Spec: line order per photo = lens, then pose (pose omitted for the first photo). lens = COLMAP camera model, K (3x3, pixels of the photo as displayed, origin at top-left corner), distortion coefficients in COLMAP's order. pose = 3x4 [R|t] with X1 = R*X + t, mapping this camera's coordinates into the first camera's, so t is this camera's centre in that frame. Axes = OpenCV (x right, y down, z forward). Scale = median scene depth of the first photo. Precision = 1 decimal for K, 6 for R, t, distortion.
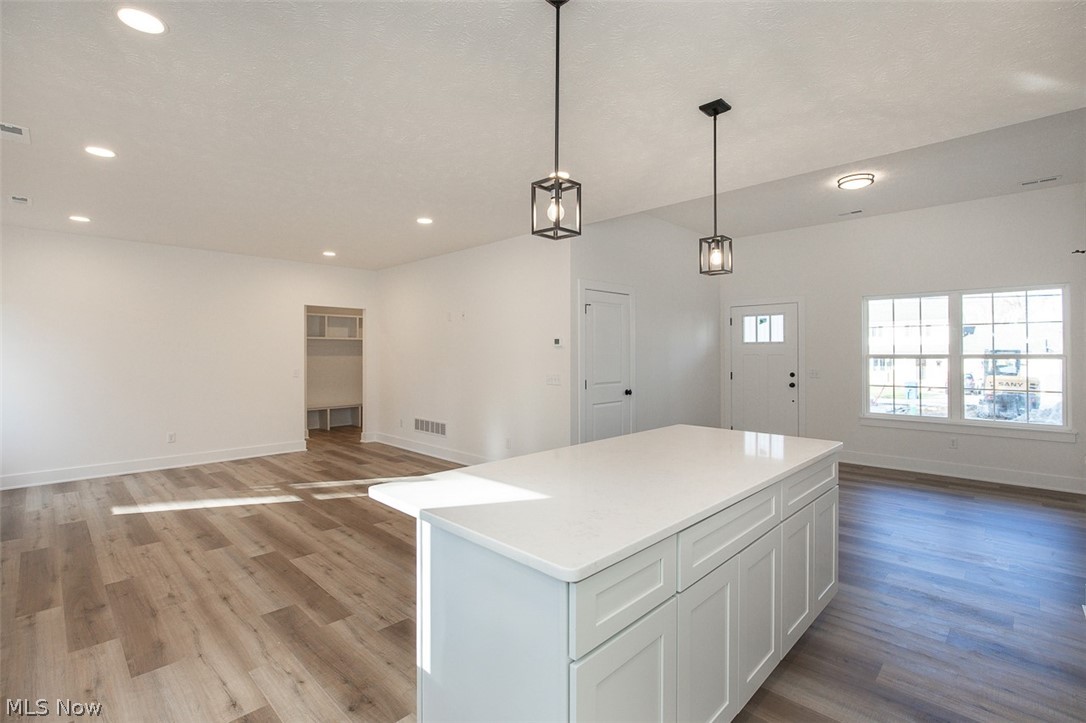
lens RADIAL K [[502.1, 0, 541.5], [0, 502.1, 348.1], [0, 0, 1]] dist [-0.023114, 0.007794]
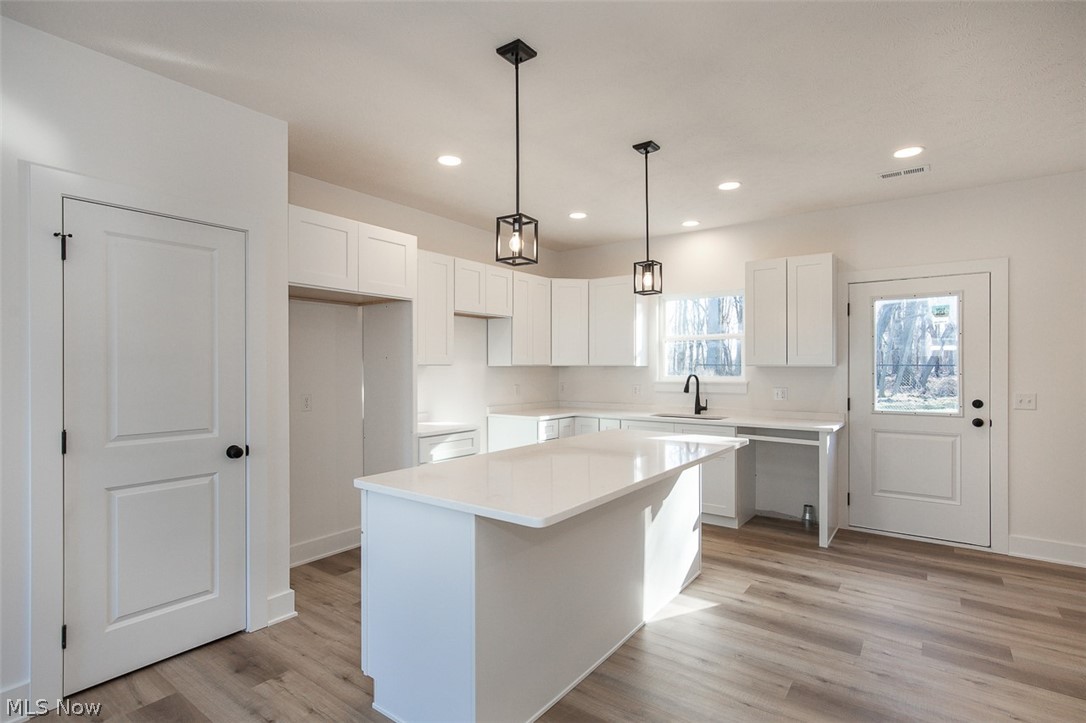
lens RADIAL K [[532.5, 0, 542.4], [0, 532.5, 367.1], [0, 0, 1]] dist [-0.003136, 0.000603]
pose [[-0.990171, 0.002121, -0.139847, 0.248309], [0.003035, 0.999975, -0.006320, 0.013584], [0.139830, -0.006682, -0.990153, 1.072357]]
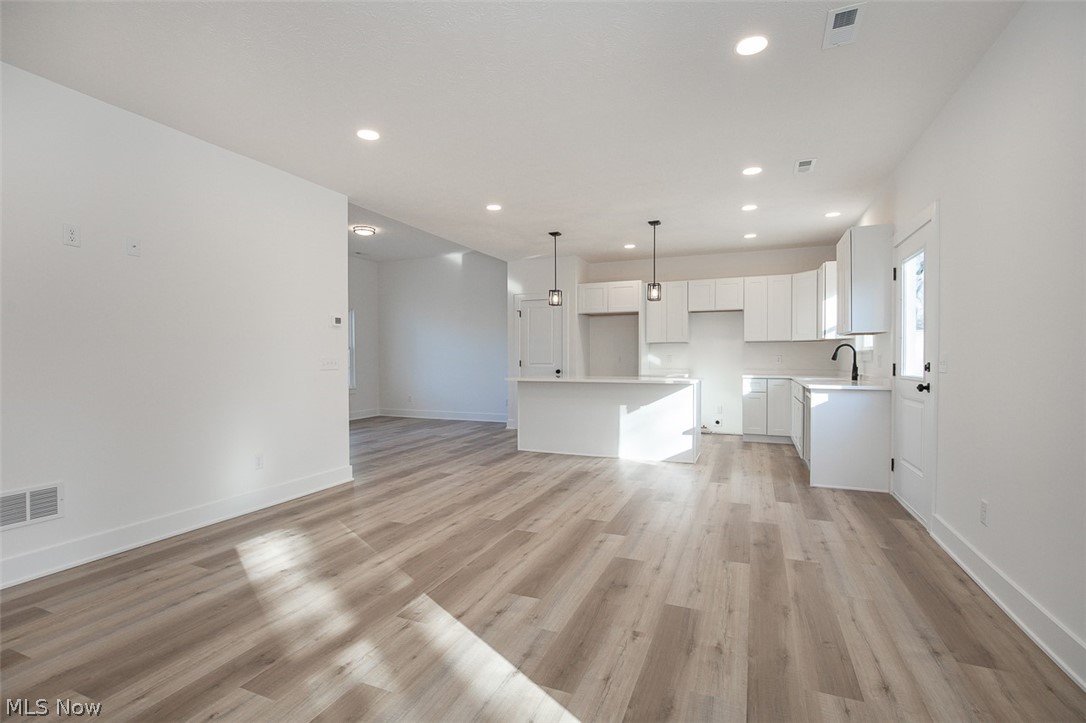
lens RADIAL K [[496.8, 0, 541.1], [0, 496.8, 361.1], [0, 0, 1]] dist [-0.013530, 0.001233]
pose [[-0.364333, -0.004914, 0.931256, -1.046869], [-0.003936, 0.999985, 0.003737, 0.060708], [-0.931260, -0.002304, -0.364347, 1.111618]]
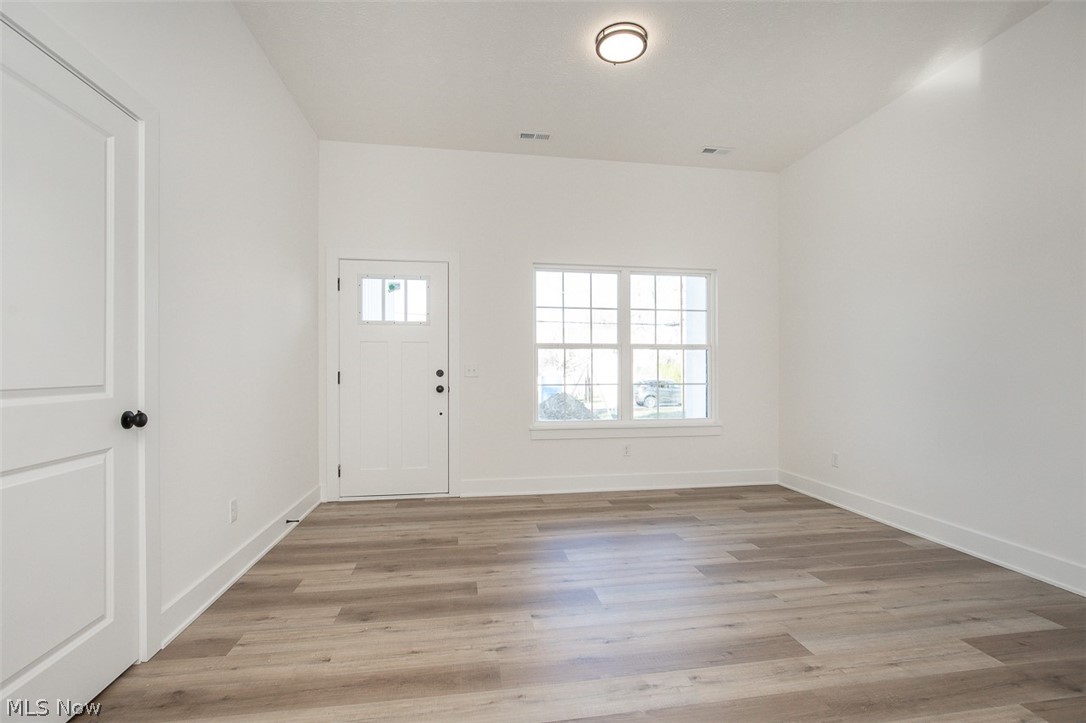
lens RADIAL K [[494.4, 0, 546.9], [0, 494.4, 368.6], [0, 0, 1]] dist [-0.013435, 0.000147]
pose [[0.587927, 0.002708, 0.808909, 0.096447], [-0.008408, 0.999961, 0.002763, 0.065913], [-0.808870, -0.008426, 0.587927, 0.759438]]
